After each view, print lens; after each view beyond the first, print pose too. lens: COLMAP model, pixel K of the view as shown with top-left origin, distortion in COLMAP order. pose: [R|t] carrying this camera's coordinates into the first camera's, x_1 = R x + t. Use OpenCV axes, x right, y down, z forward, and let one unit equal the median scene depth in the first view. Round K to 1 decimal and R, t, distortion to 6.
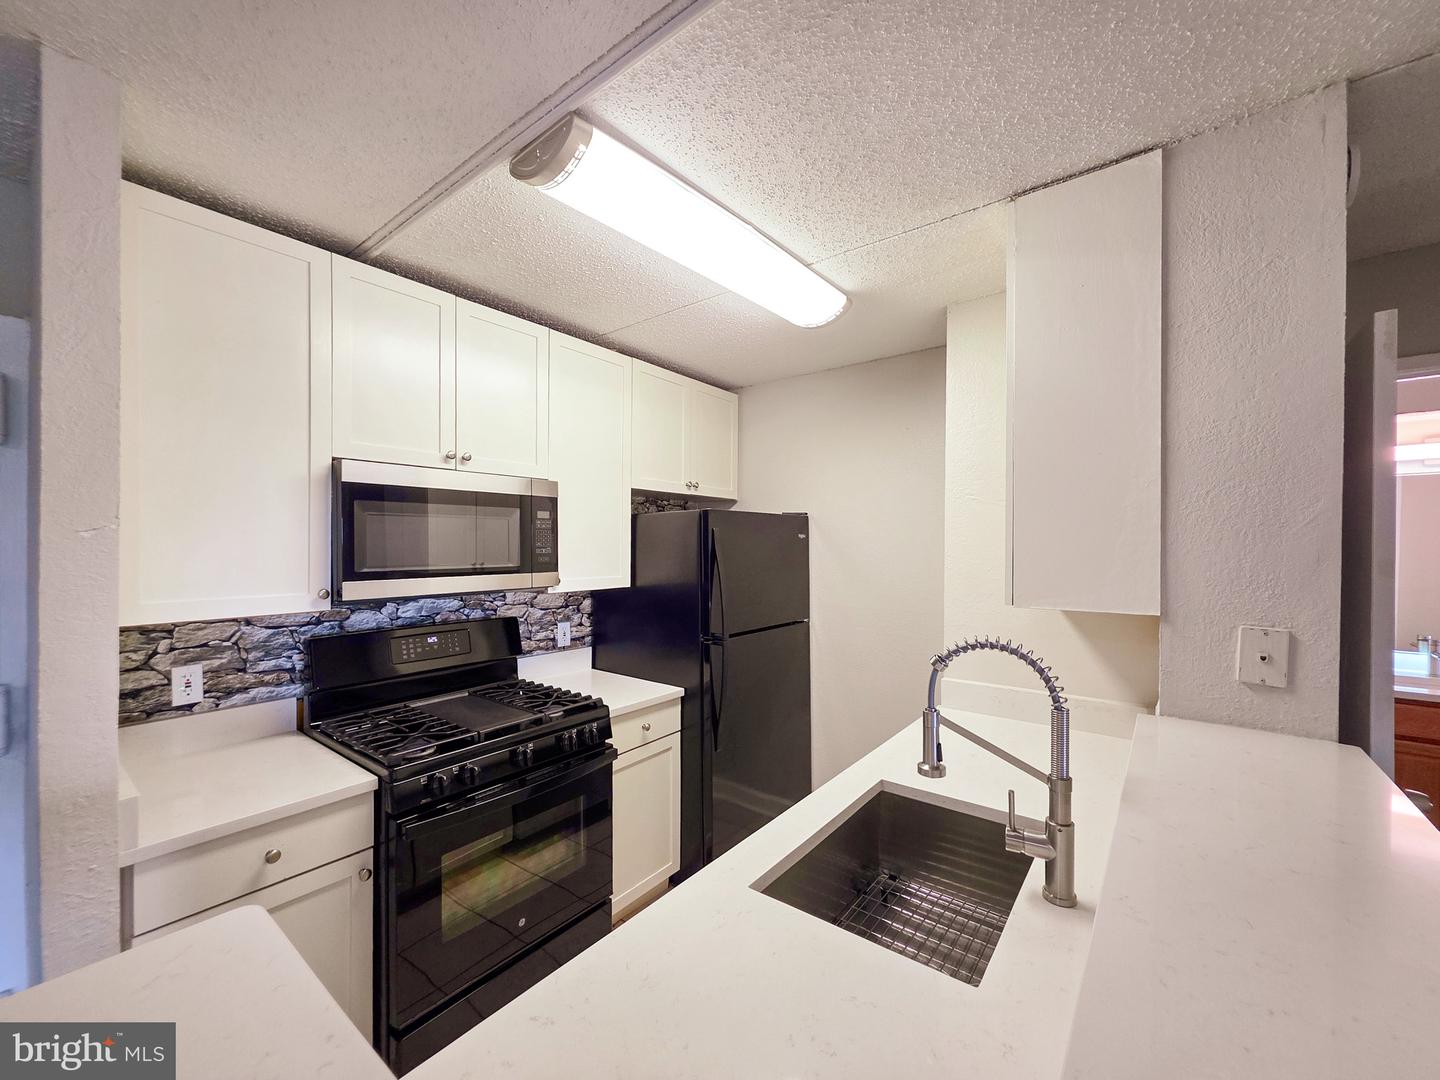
lens RADIAL K [[582.9, 0, 723.4], [0, 582.9, 549.5], [0, 0, 1]] dist [0.002098, -0.000121]
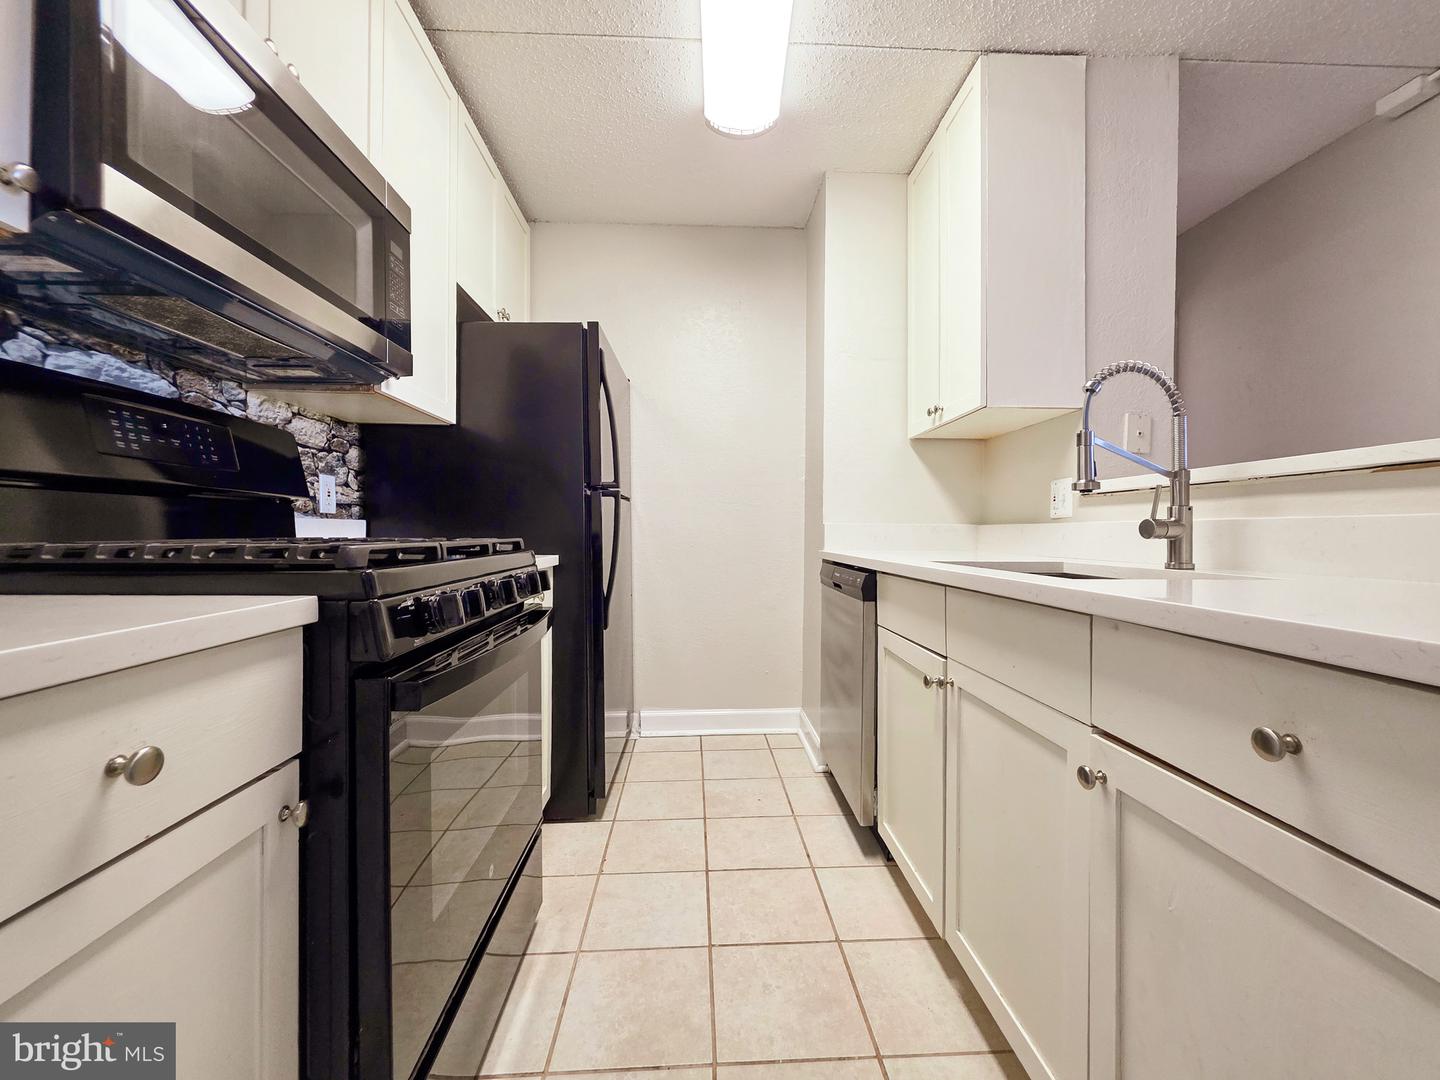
lens RADIAL K [[582.9, 0, 714.7], [0, 582.9, 532.3], [0, 0, 1]] dist [0.002098, -0.000121]
pose [[0.763765, 0.000592, 0.645494, -0.367582], [0.004861, 0.999966, -0.006669, 0.196821], [-0.645476, 0.008231, 0.763737, 0.261197]]
